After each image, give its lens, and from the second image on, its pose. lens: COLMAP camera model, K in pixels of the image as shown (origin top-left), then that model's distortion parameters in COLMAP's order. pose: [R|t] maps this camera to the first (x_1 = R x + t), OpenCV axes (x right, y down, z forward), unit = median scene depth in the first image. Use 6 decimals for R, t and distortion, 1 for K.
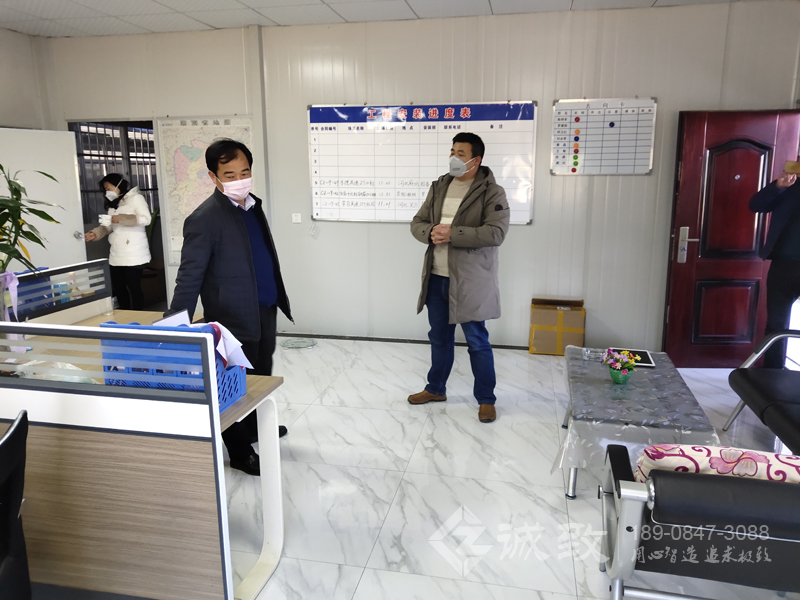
lens RADIAL K [[610.4, 0, 402.6], [0, 610.4, 297.8], [0, 0, 1]] dist [0.004934, -0.041705]
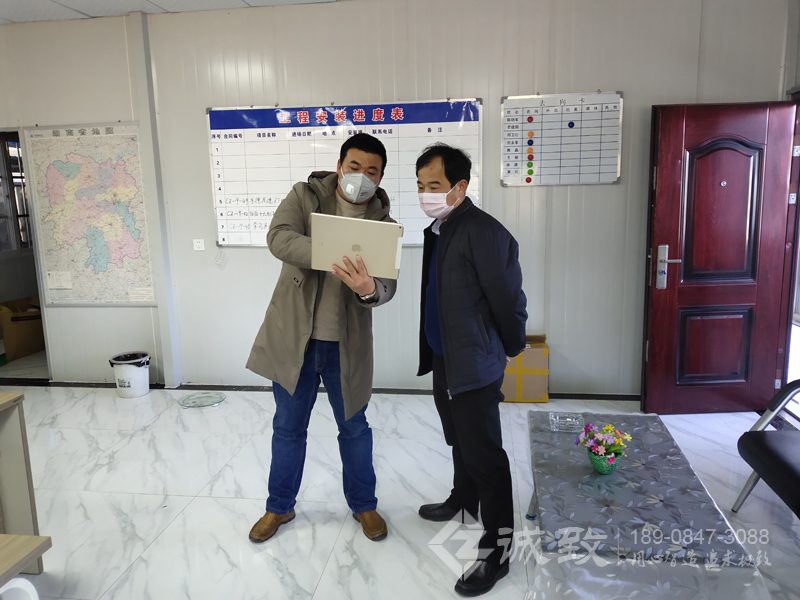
lens RADIAL K [[610.4, 0, 402.3], [0, 610.4, 303.2], [0, 0, 1]] dist [0.004934, -0.041705]
pose [[0.997399, -0.032881, 0.064134, 0.049214], [0.033981, 0.999292, -0.016138, -0.032848], [-0.063558, 0.018276, 0.997811, 0.180155]]
